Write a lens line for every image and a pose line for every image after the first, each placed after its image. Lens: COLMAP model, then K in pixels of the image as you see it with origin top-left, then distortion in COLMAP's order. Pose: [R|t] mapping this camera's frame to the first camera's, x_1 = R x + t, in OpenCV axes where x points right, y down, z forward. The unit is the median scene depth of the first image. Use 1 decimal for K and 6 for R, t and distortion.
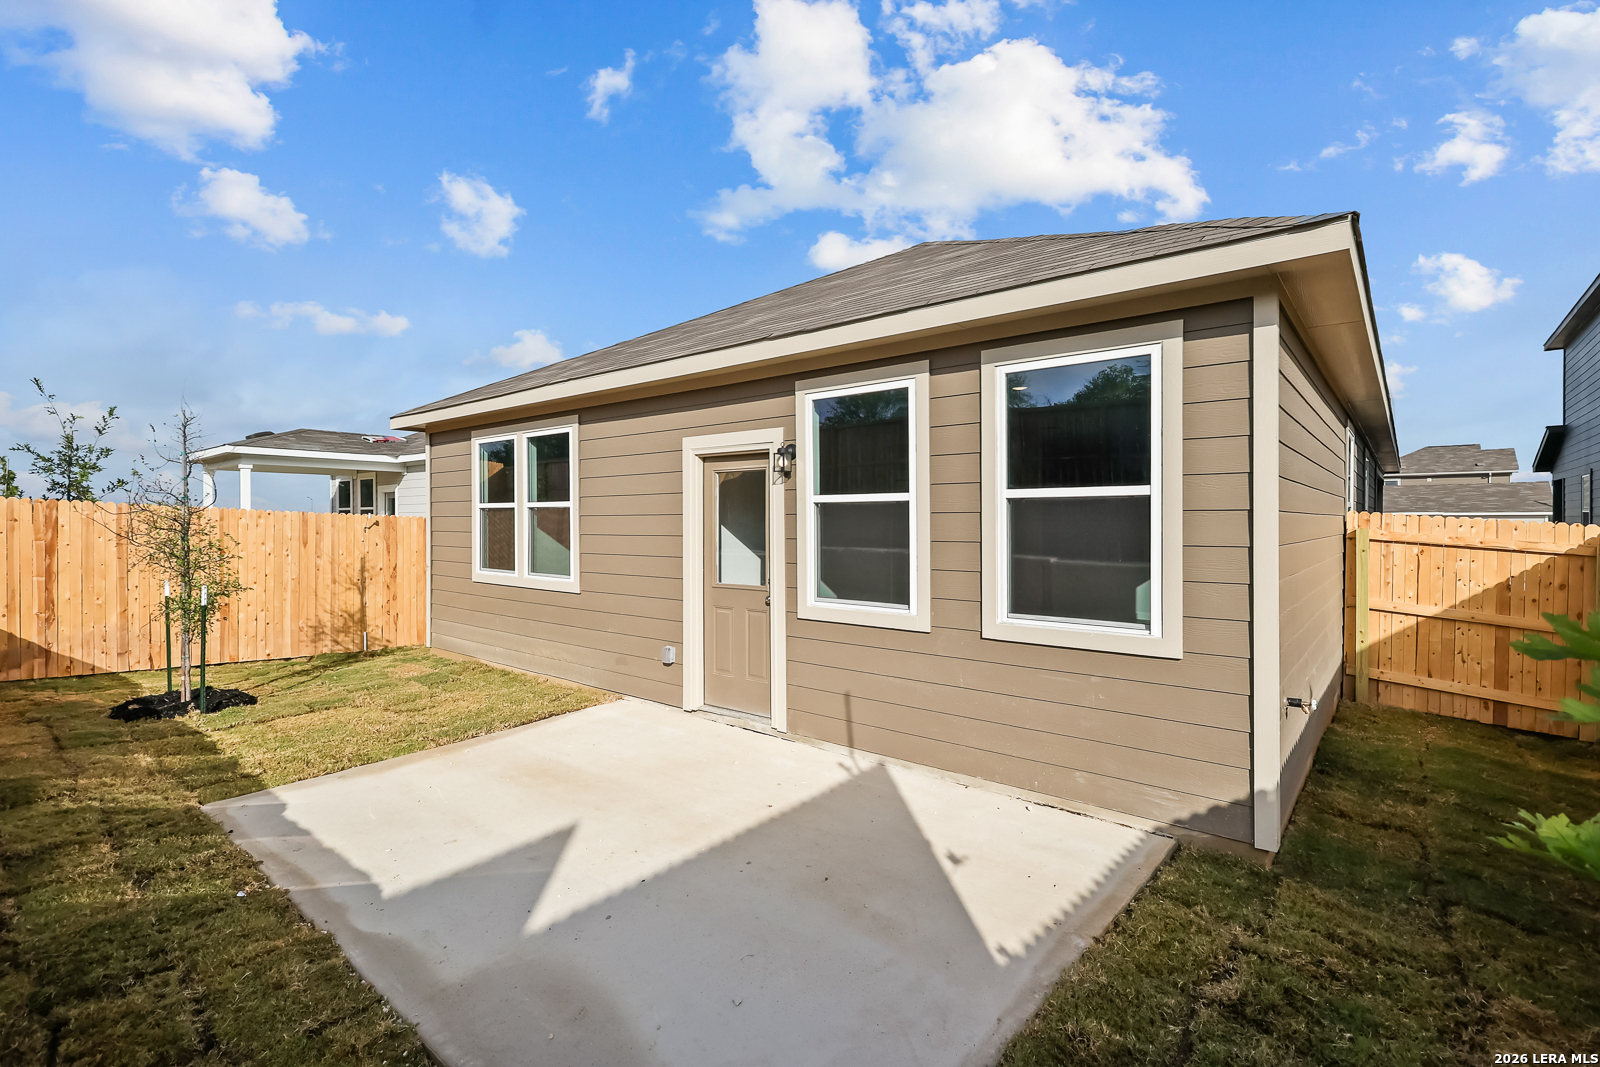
lens RADIAL K [[737.1, 0, 794.6], [0, 737.1, 522.7], [0, 0, 1]] dist [-0.002354, -0.000112]
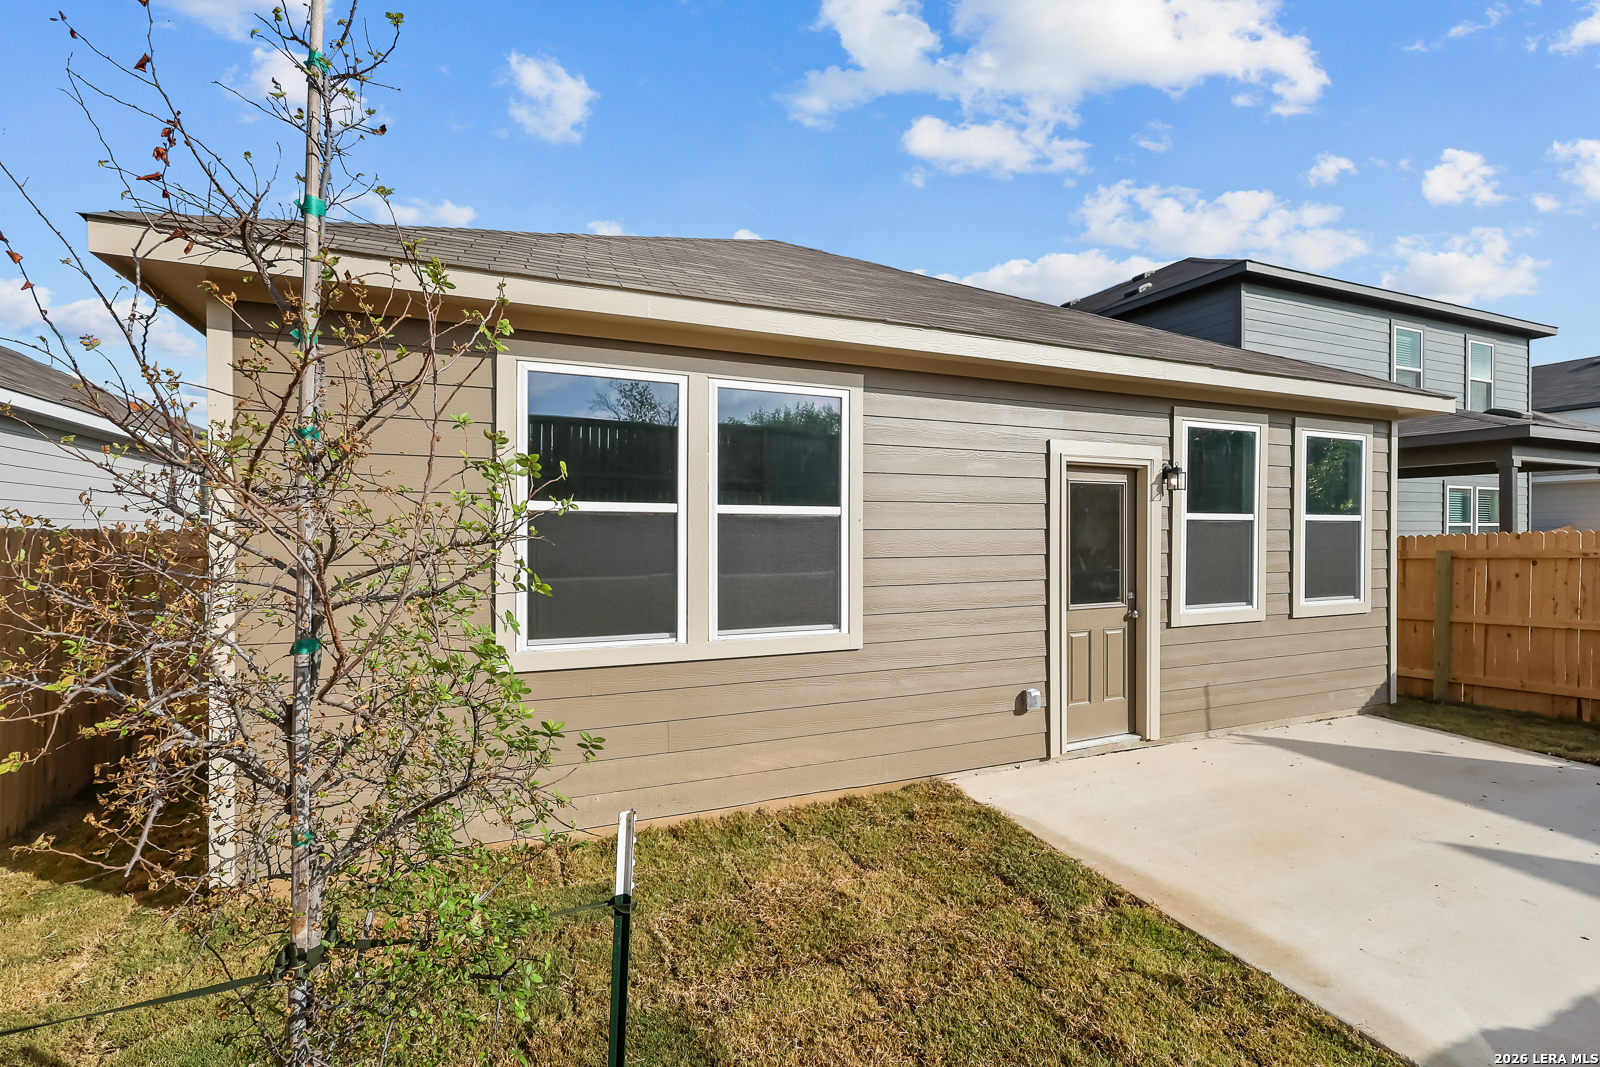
lens RADIAL K [[737.1, 0, 802.3], [0, 737.1, 540.8], [0, 0, 1]] dist [-0.002354, -0.000112]
pose [[0.442339, -0.006247, 0.896826, -1.147513], [0.003445, 0.999980, 0.005267, -0.003828], [-0.896841, 0.000760, 0.442352, 0.975299]]
